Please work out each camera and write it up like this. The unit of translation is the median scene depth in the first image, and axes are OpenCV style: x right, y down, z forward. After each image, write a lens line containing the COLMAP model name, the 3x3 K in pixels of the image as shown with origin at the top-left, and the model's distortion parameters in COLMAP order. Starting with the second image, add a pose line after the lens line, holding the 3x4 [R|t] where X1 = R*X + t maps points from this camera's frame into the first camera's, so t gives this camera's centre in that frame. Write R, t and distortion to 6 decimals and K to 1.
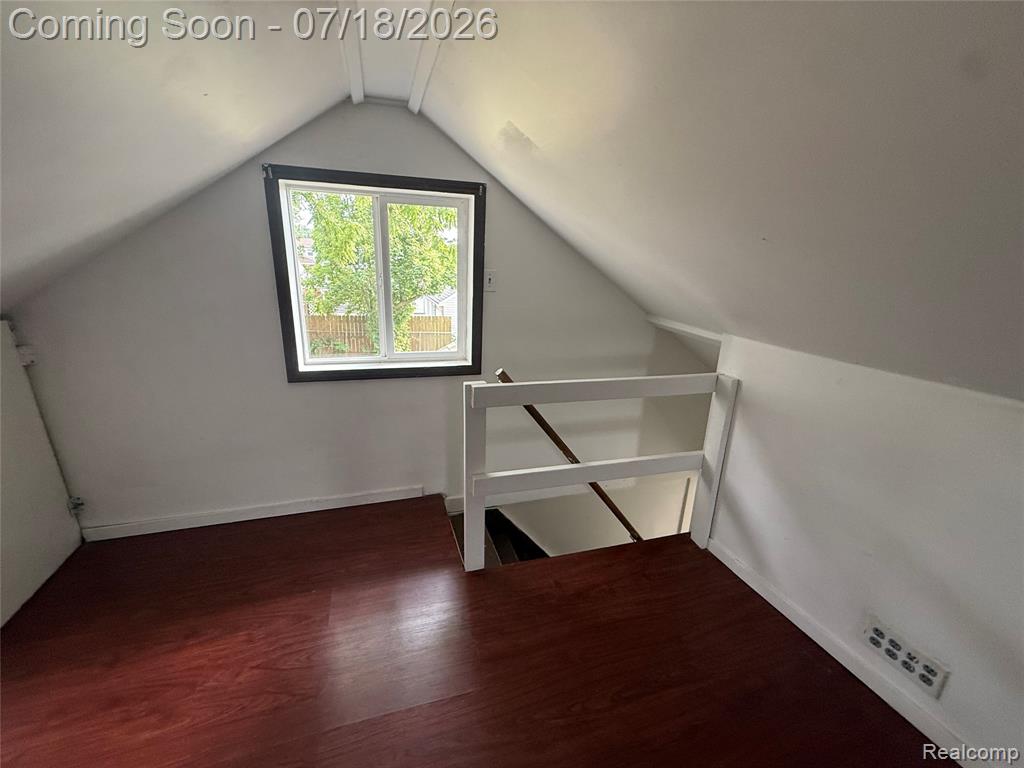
lens RADIAL K [[408.8, 0, 509.7], [0, 408.8, 382.7], [0, 0, 1]] dist [-0.001637, -0.000218]
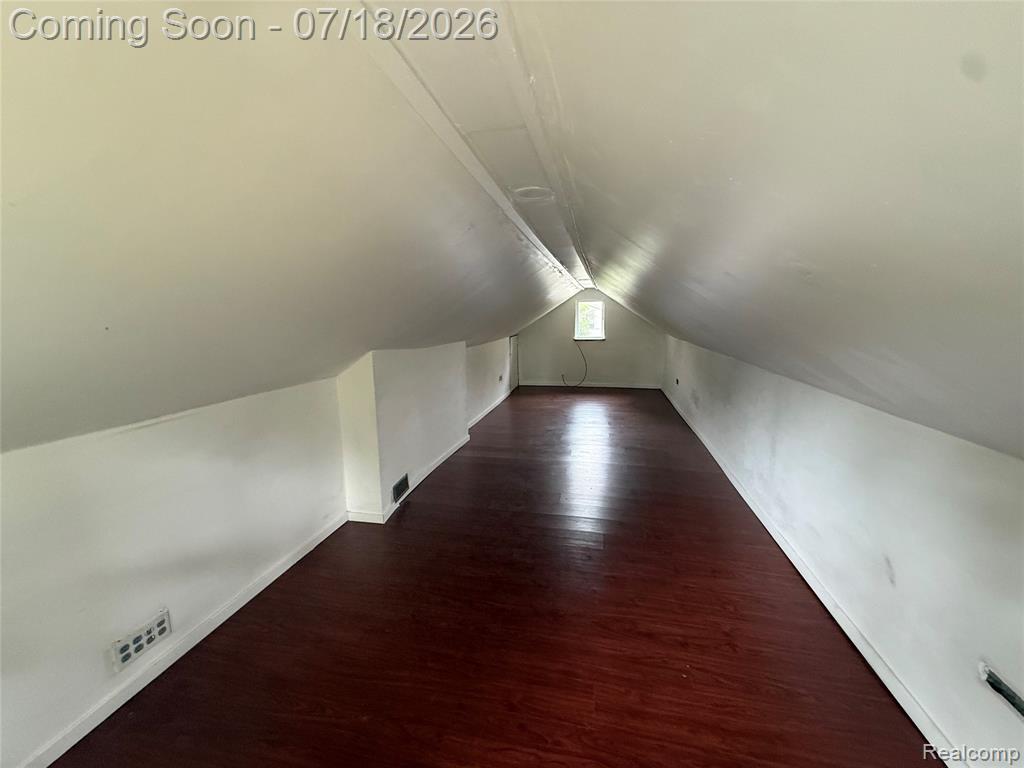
lens RADIAL K [[408.8, 0, 509.7], [0, 408.8, 382.7], [0, 0, 1]] dist [-0.001637, -0.000218]
pose [[-0.869939, -0.103749, 0.482124, -0.542331], [0.111816, 0.910665, 0.397727, -0.426326], [-0.480317, 0.399907, -0.780622, 1.145224]]
